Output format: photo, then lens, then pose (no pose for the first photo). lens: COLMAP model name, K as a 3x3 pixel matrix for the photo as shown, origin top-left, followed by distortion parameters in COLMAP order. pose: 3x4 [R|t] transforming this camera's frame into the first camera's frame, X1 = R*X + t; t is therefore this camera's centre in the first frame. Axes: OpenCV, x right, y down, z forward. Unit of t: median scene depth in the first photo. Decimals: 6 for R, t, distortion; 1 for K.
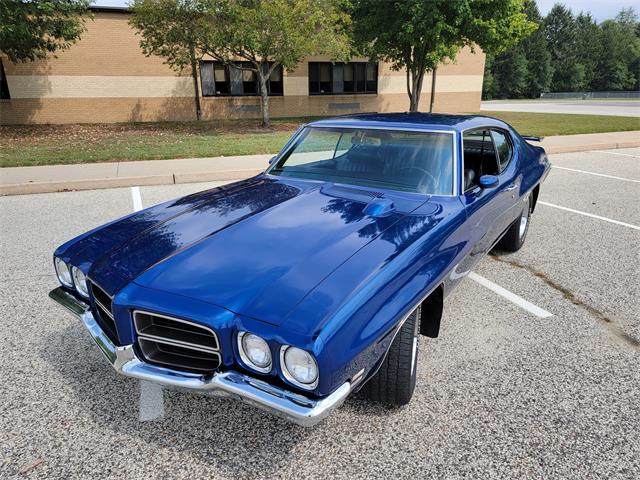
lens RADIAL K [[451.3, 0, 314.0], [0, 451.3, 240.5], [0, 0, 1]] dist [0.053224, -0.043323]
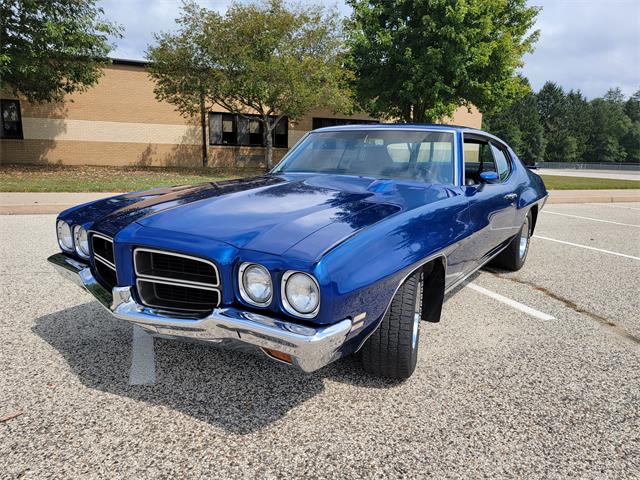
lens RADIAL K [[451.3, 0, 314.0], [0, 451.3, 240.5], [0, 0, 1]] dist [0.053224, -0.043323]
pose [[0.999390, 0.034894, 0.001084, -0.004168], [-0.034453, 0.990804, -0.130843, 0.142423], [-0.005640, 0.130726, 0.991402, 0.006669]]
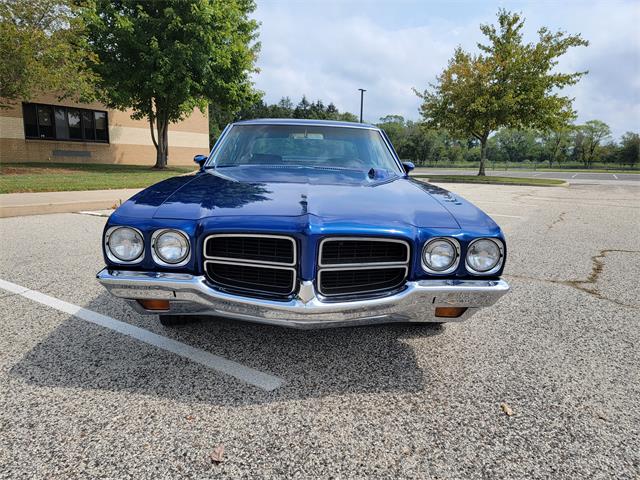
lens RADIAL K [[447.3, 0, 320.0], [0, 447.3, 240.0], [0, 0, 1]] dist [0.059984, -0.048546]
pose [[0.800246, -0.069412, 0.595641, -0.552943], [0.148164, 0.985369, -0.084230, 0.132822], [-0.581080, 0.155657, 0.798822, 0.131264]]
